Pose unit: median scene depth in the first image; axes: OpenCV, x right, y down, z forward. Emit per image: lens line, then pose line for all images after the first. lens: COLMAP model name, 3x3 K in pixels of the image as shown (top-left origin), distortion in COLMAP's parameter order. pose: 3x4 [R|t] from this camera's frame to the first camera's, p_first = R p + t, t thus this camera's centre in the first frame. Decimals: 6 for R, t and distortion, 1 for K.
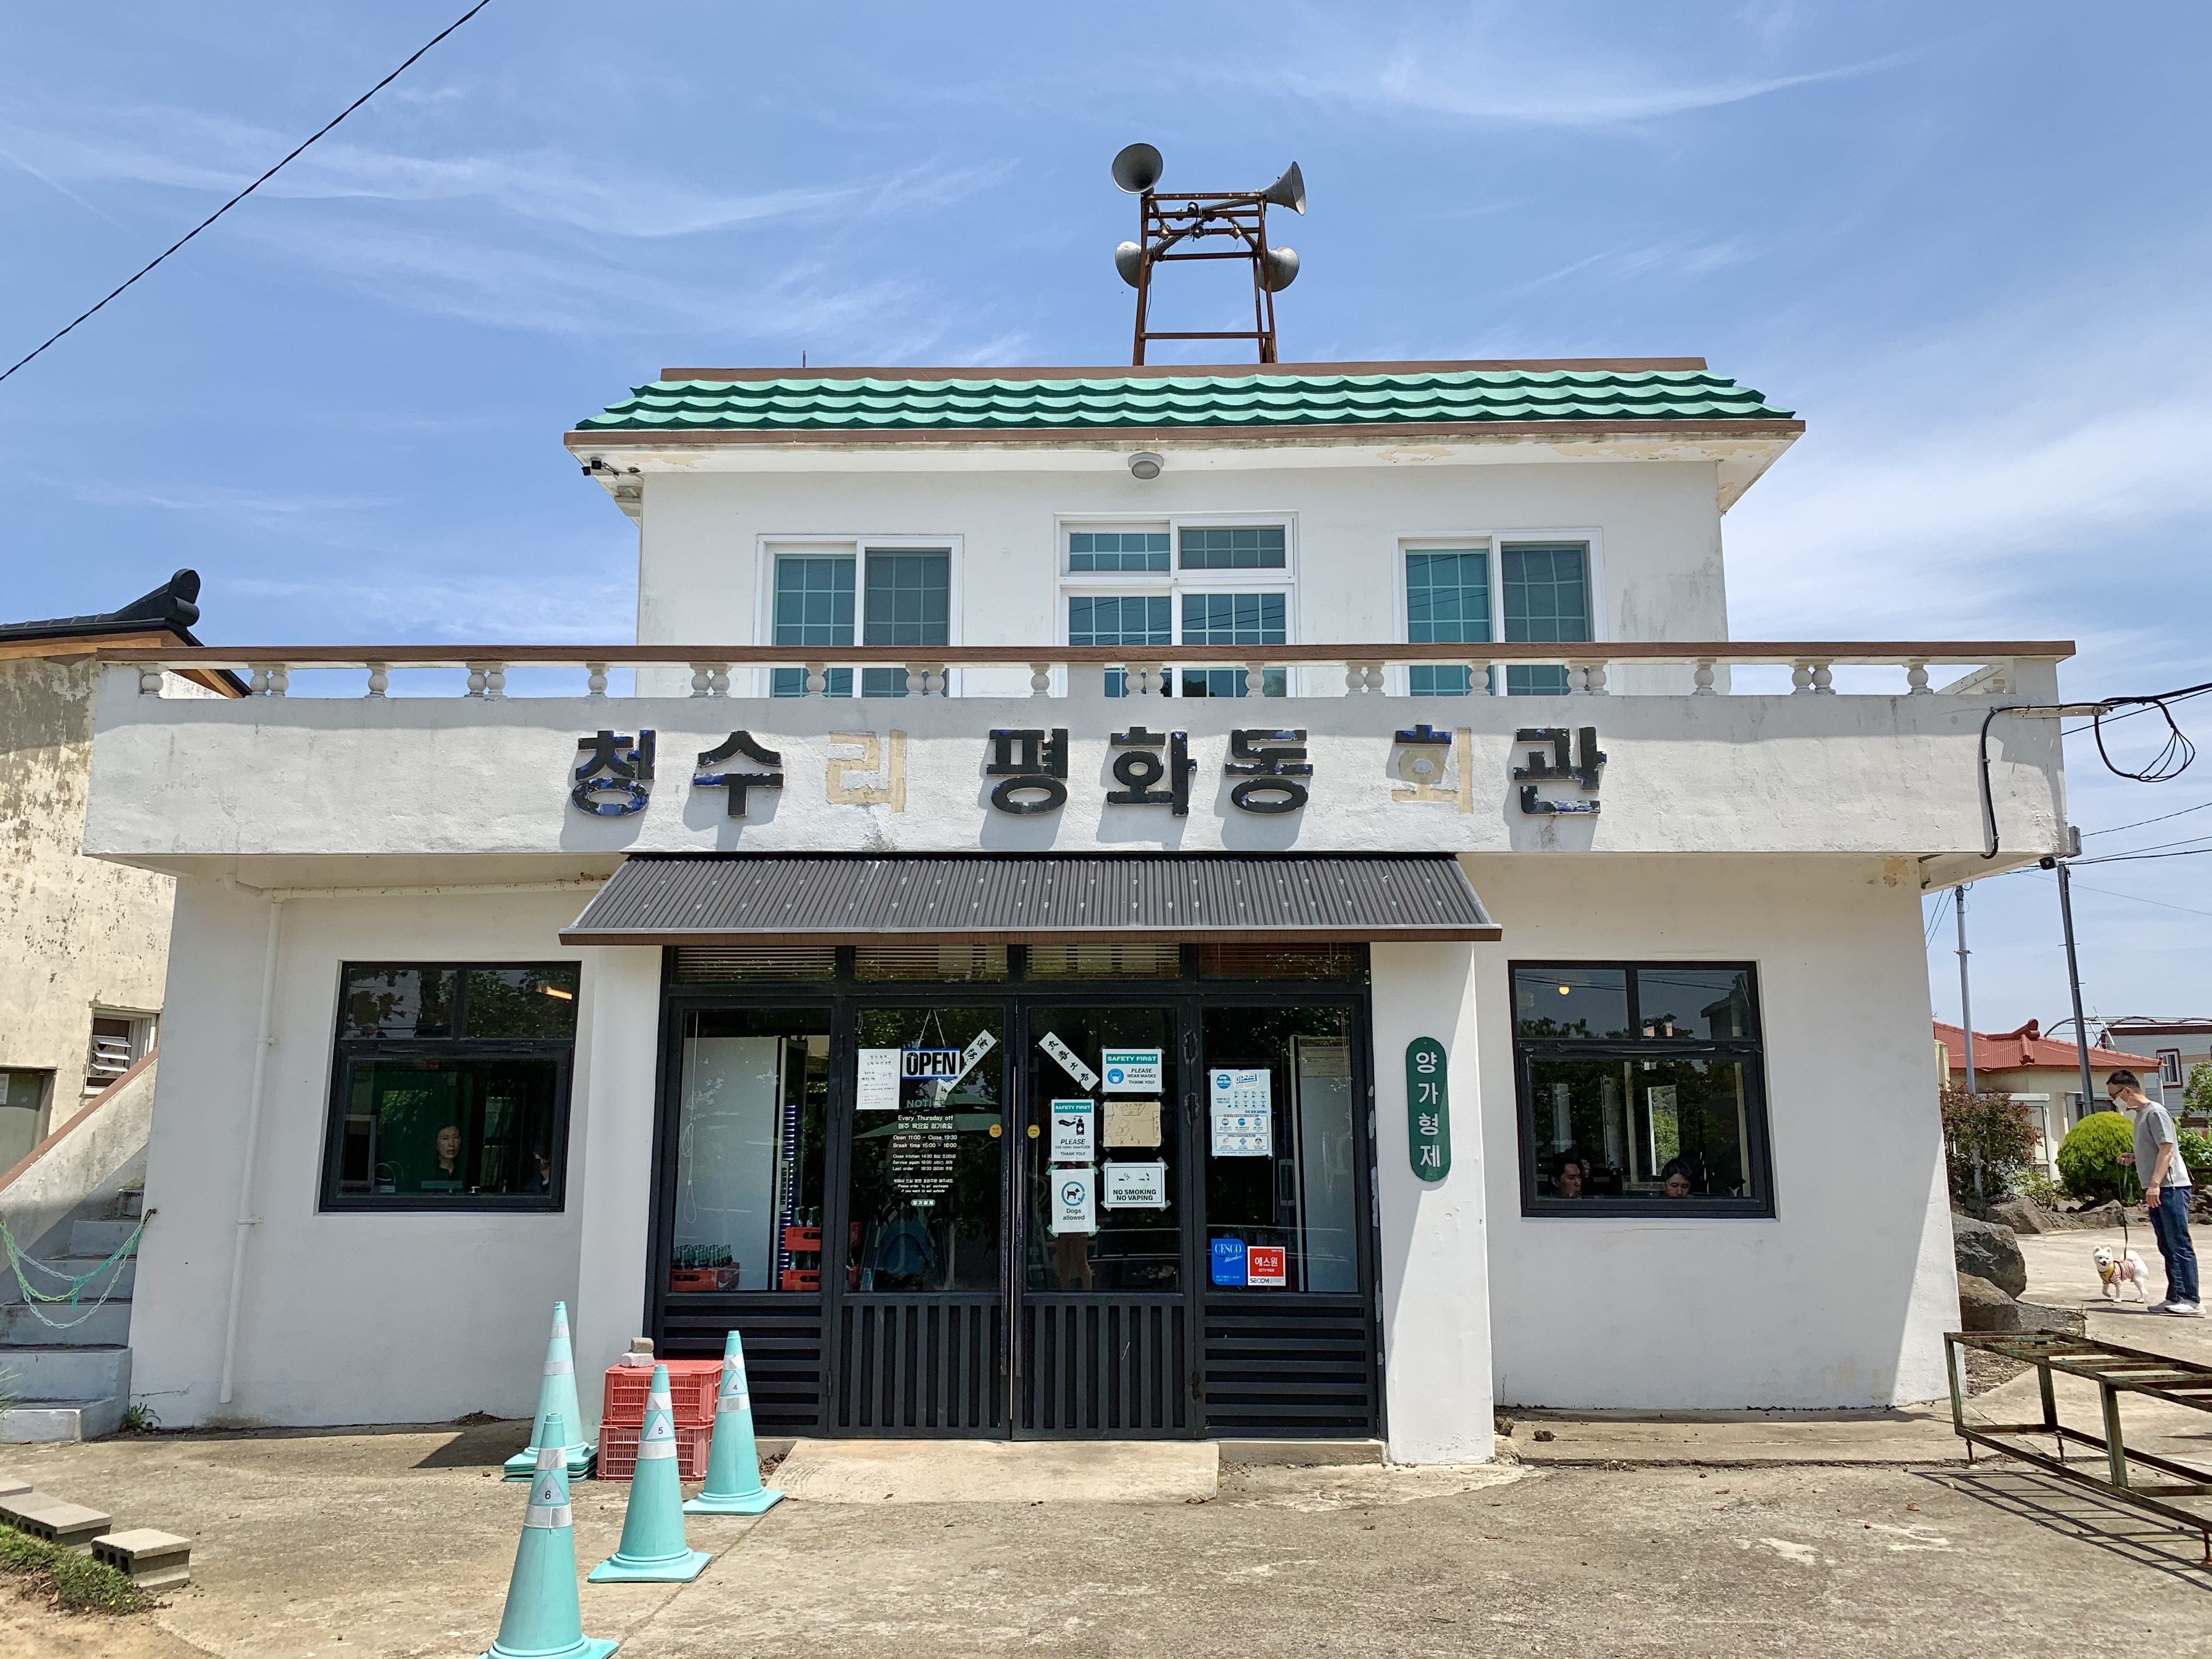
lens RADIAL K [[1717.3, 0, 1104.3], [0, 1717.3, 834.1], [0, 0, 1]] dist [0.073717, -0.080434]
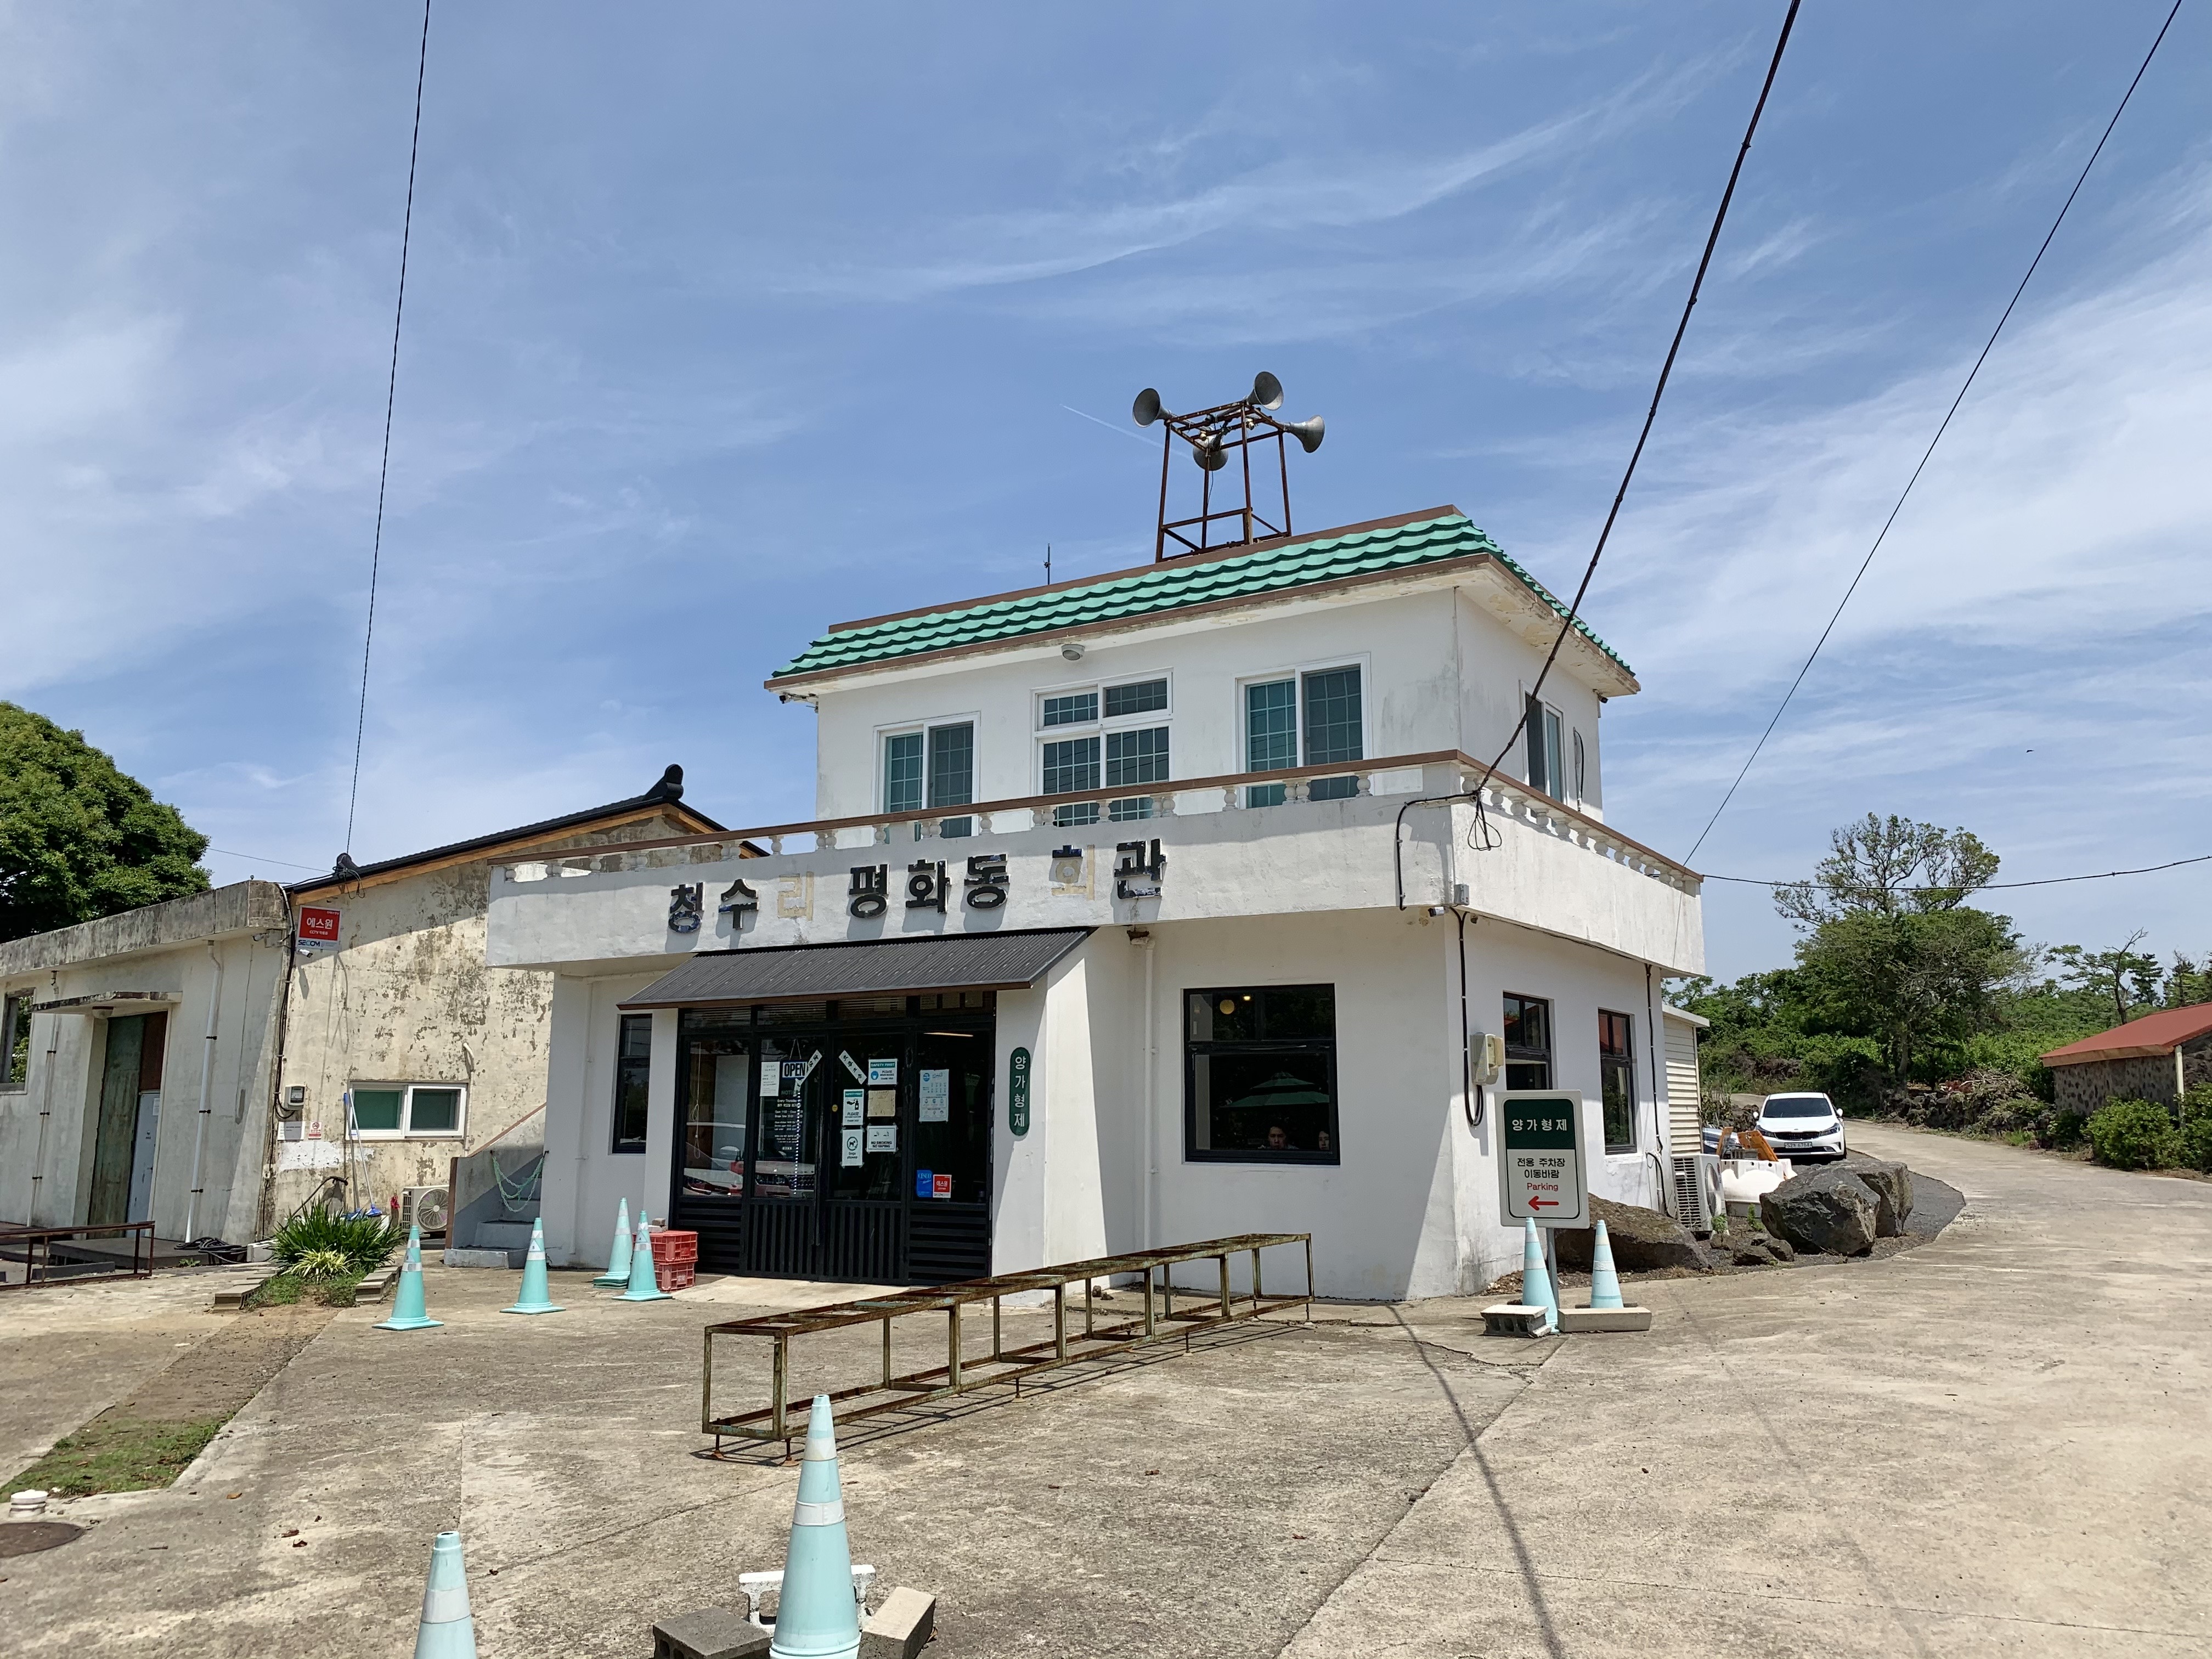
lens RADIAL K [[1717.3, 0, 1116.2], [0, 1717.3, 815.1], [0, 0, 1]] dist [0.073717, -0.080434]
pose [[0.866947, -0.088503, -0.490480, 0.994088], [0.090148, 0.995721, -0.020330, -0.055235], [0.490180, -0.026590, 0.871215, -0.337828]]
